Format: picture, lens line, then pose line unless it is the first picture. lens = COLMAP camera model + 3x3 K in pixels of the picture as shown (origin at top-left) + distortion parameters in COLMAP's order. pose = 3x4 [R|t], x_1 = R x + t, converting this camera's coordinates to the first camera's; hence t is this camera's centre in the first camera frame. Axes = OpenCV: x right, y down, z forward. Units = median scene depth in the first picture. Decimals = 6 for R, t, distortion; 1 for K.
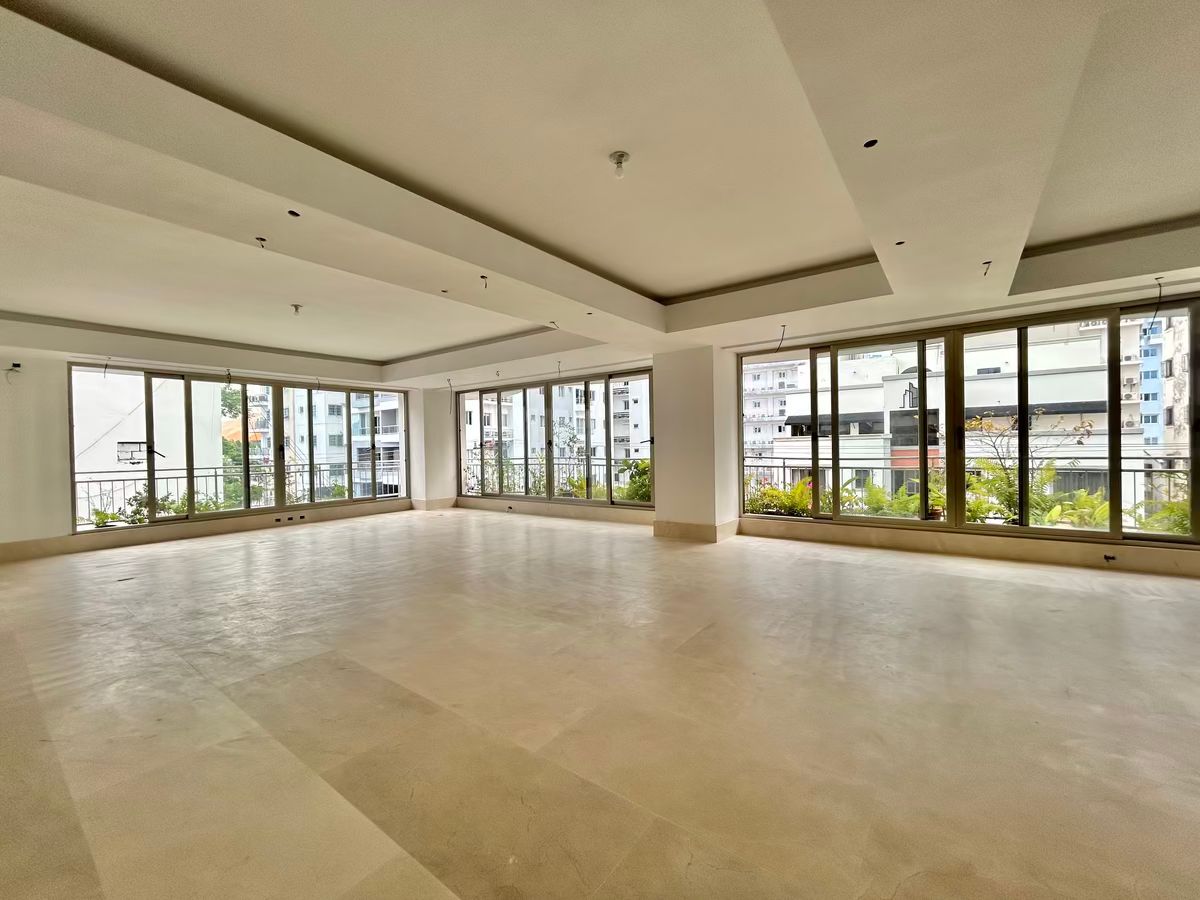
lens RADIAL K [[485.4, 0, 604.3], [0, 485.4, 455.0], [0, 0, 1]] dist [0.000479, -0.000331]
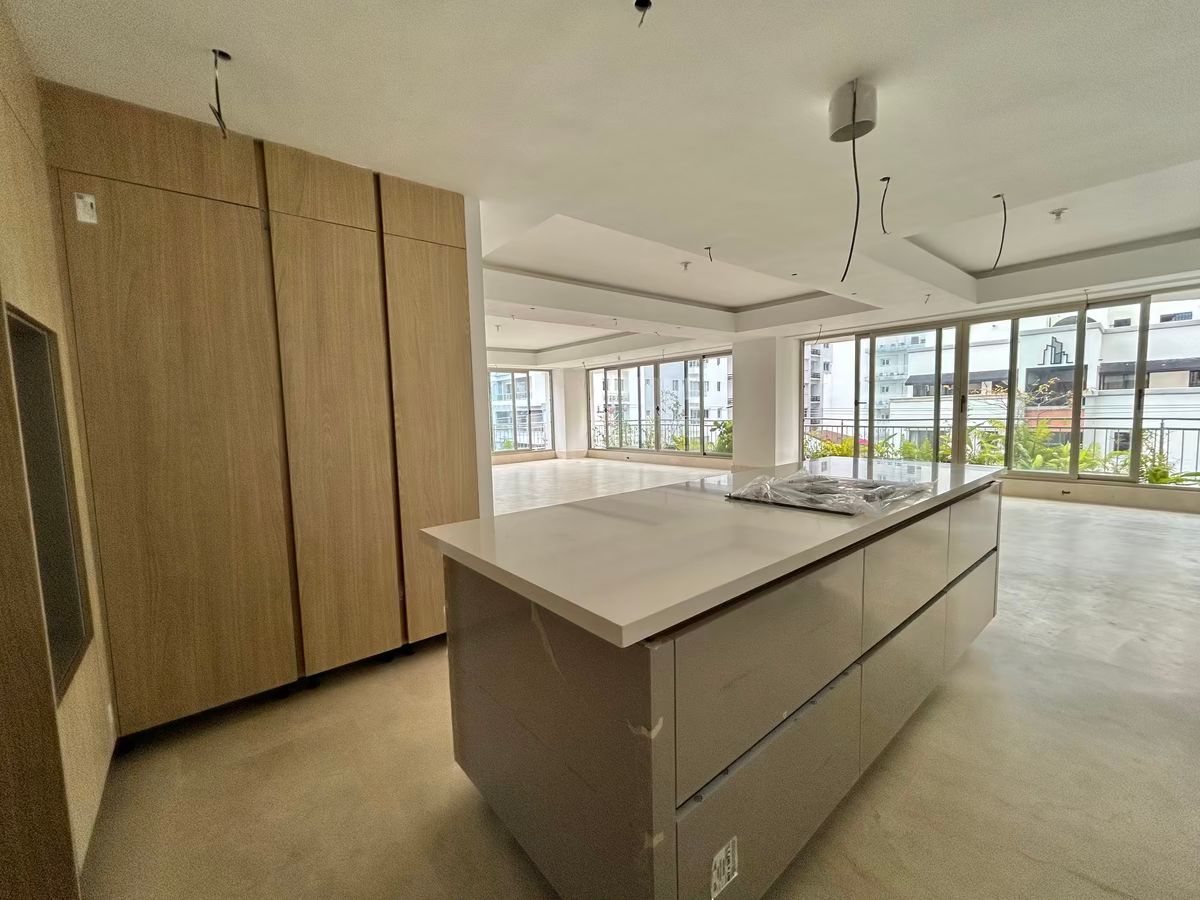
lens RADIAL K [[485.4, 0, 605.6], [0, 485.4, 451.3], [0, 0, 1]] dist [0.000479, -0.000331]
pose [[0.972734, 0.011747, -0.231624, 0.051666], [0.004644, 0.997530, 0.070091, -0.001585], [0.231875, -0.069256, 0.970277, -0.287619]]
